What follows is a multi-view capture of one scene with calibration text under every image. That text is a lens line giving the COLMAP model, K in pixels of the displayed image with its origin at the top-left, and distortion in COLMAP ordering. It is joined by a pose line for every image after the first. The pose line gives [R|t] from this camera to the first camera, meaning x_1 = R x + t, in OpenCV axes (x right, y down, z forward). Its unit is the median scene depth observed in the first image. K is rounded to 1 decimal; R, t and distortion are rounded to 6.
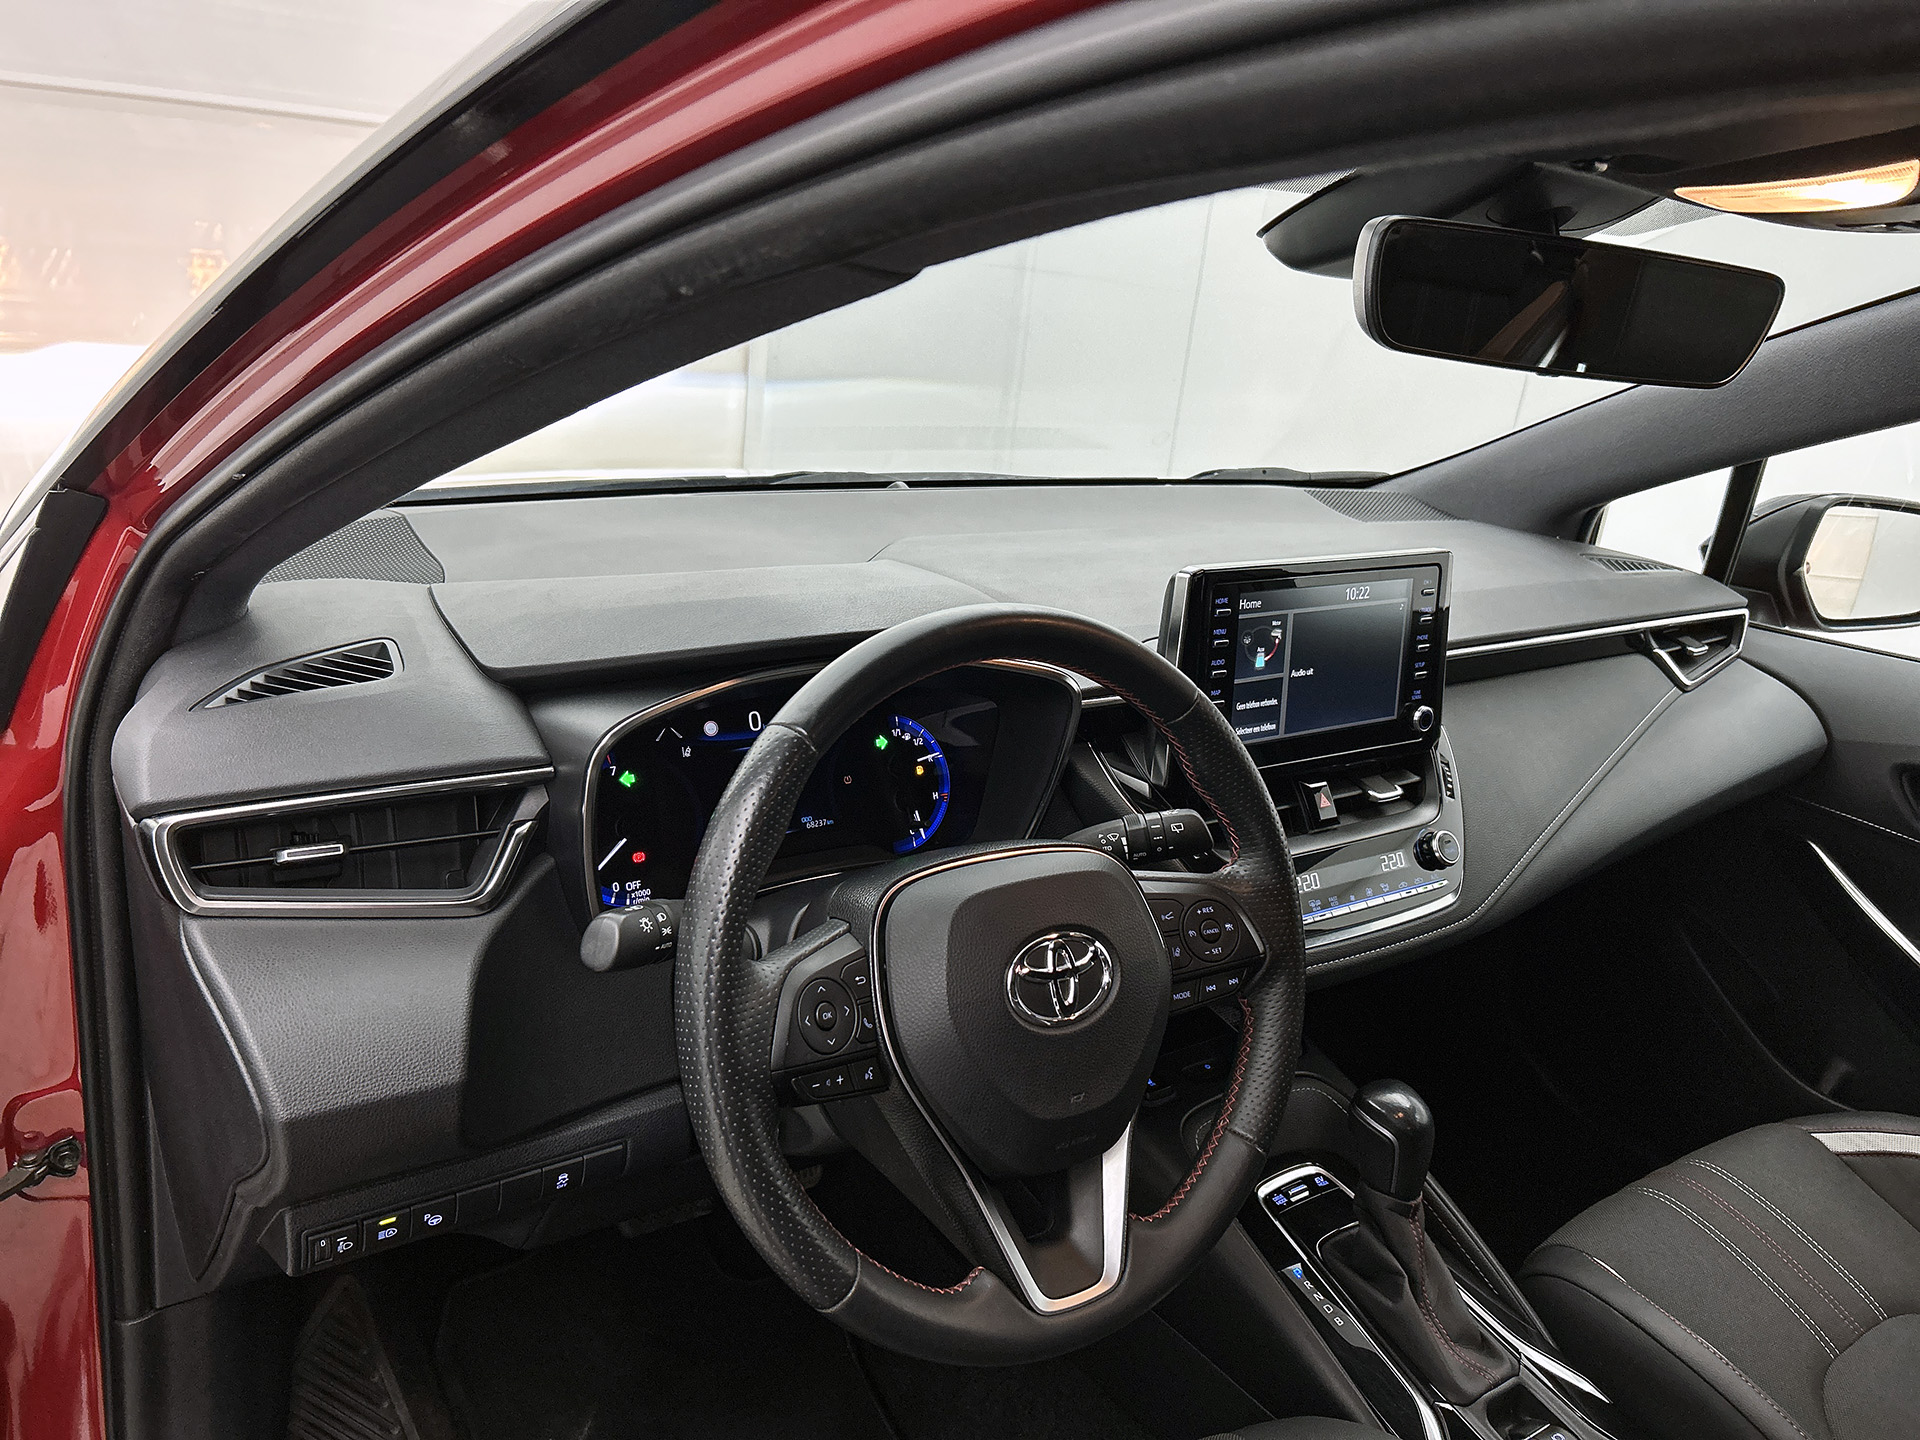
lens RADIAL K [[1476.2, 0, 967.0], [0, 1476.2, 732.6], [0, 0, 1]] dist [0.048503, -0.033177]
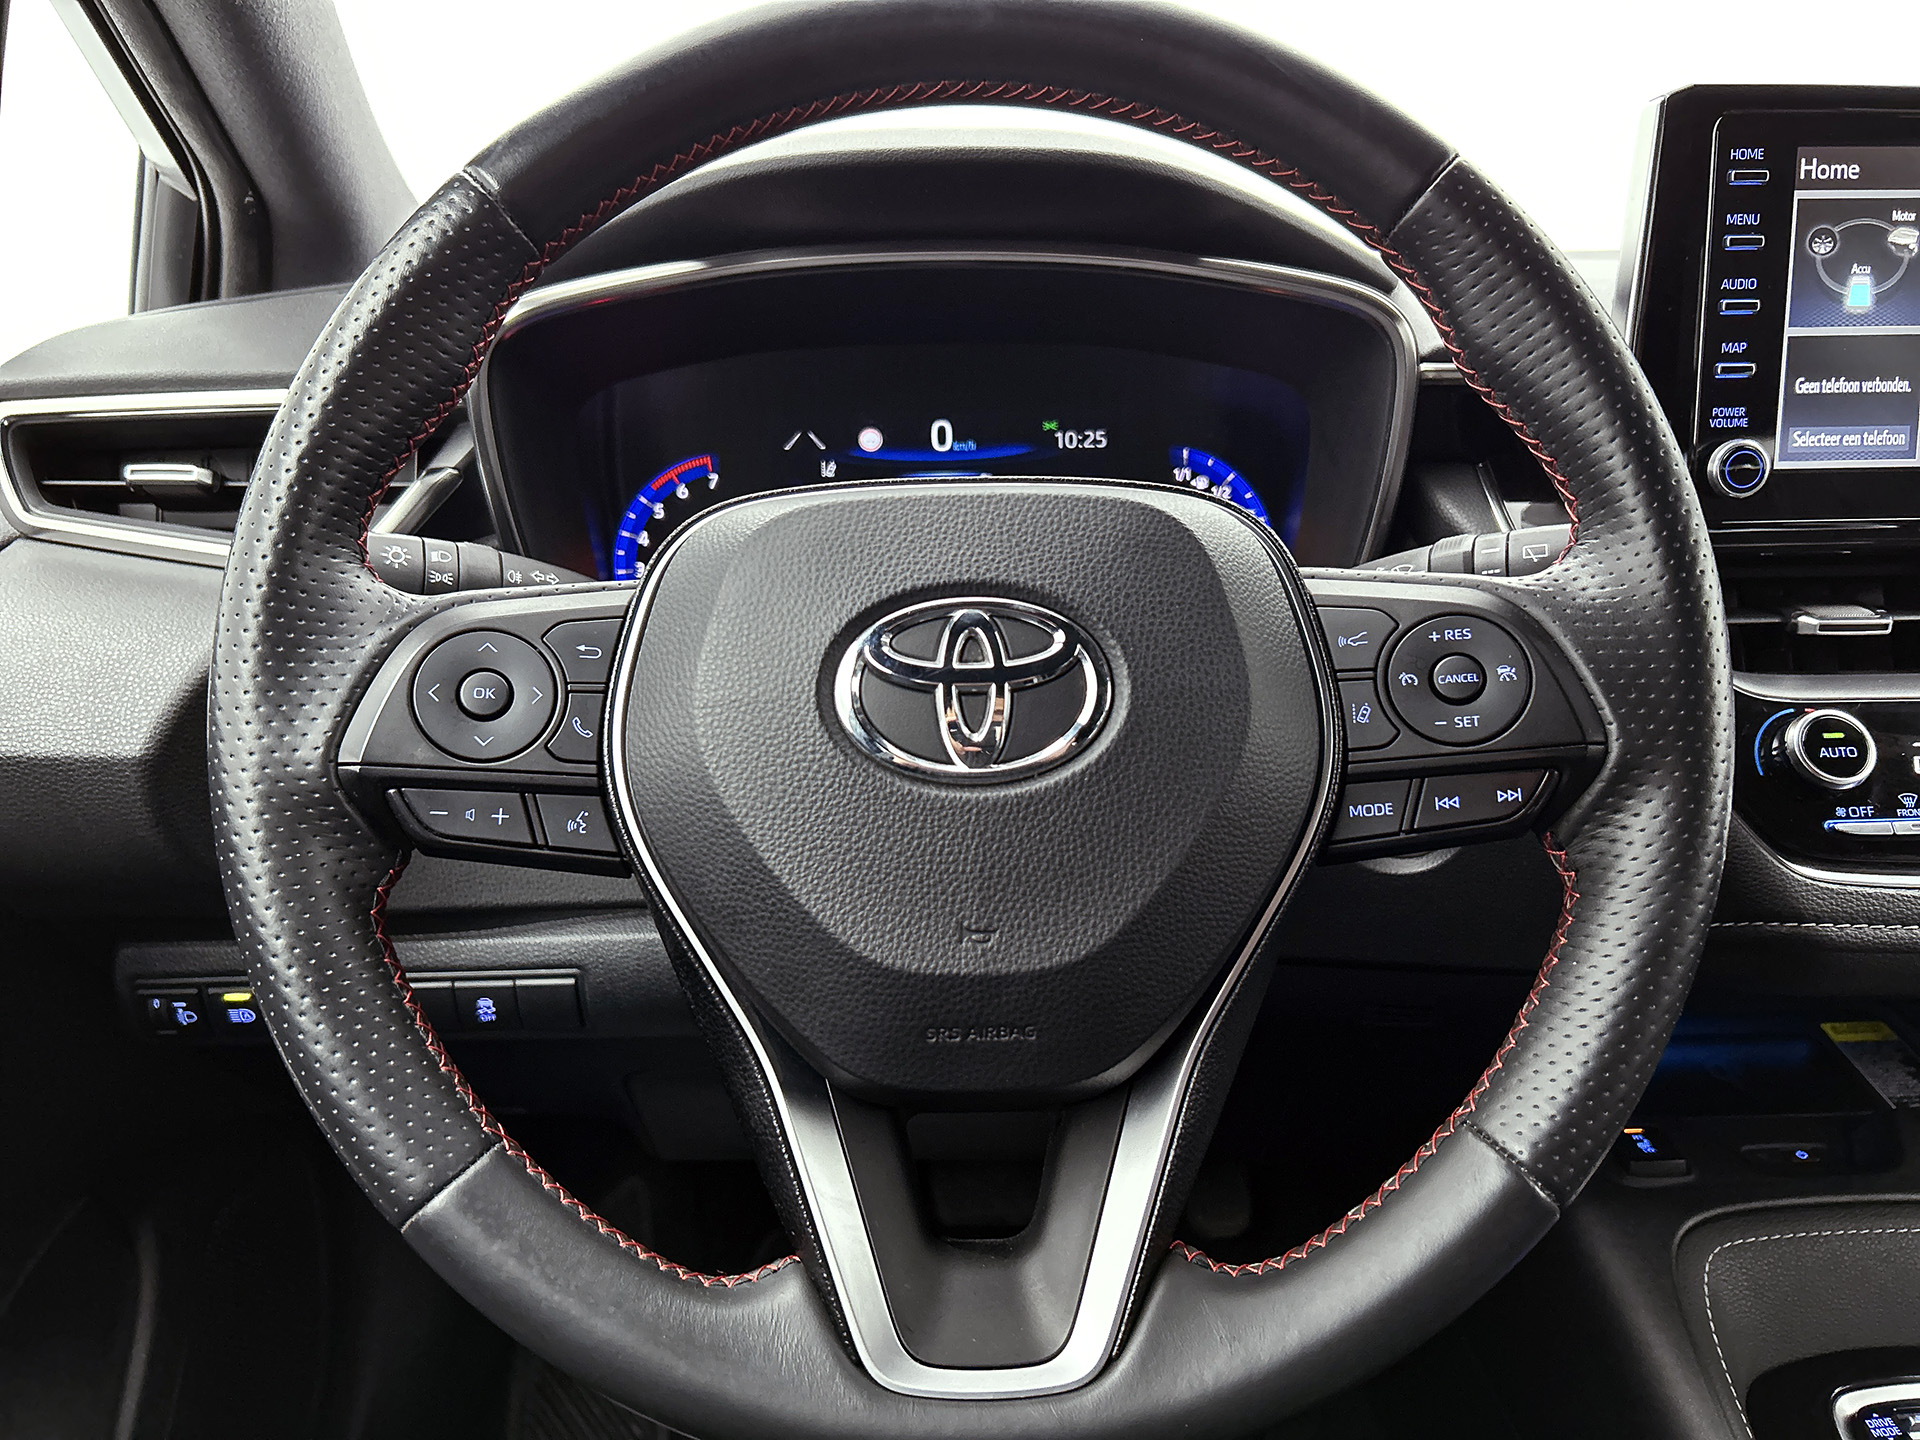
lens RADIAL K [[1476.2, 0, 952.8], [0, 1476.2, 711.7], [0, 0, 1]] dist [0.048503, -0.033177]
pose [[0.837585, 0.054417, -0.543591, 0.222604], [-0.093812, 0.994573, -0.044986, 0.140152], [0.538193, 0.088675, 0.838144, 0.427208]]
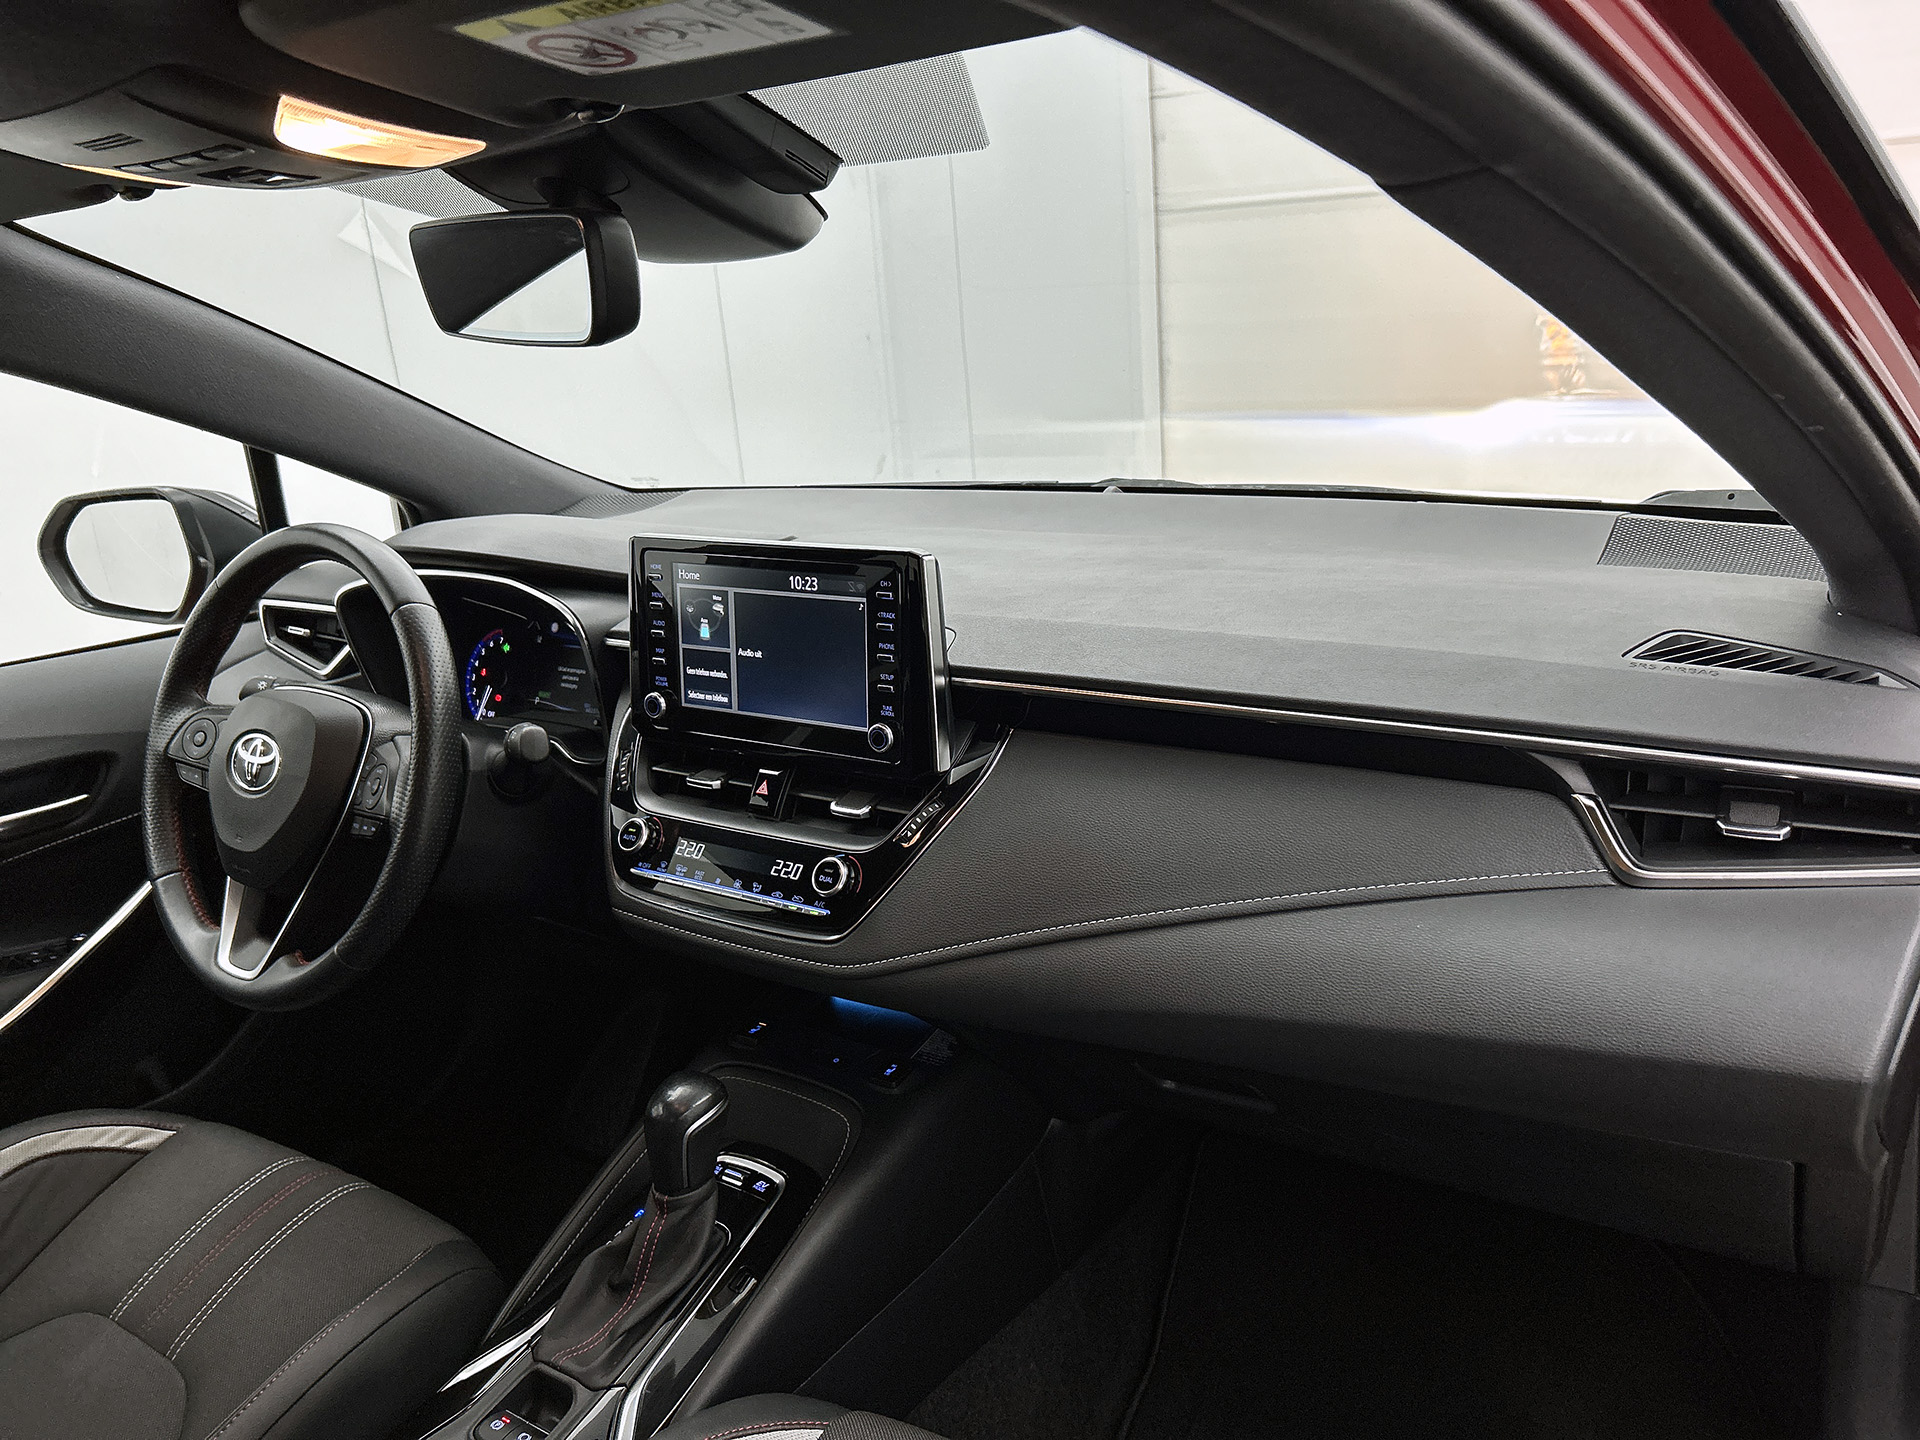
lens RADIAL K [[1476.2, 0, 917.2], [0, 1476.2, 695.7], [0, 0, 1]] dist [0.048503, -0.033177]
pose [[0.339087, 0.146664, -0.929252, 1.232948], [-0.203223, 0.975870, 0.079865, -0.118269], [0.918542, 0.161765, 0.360711, 0.759267]]
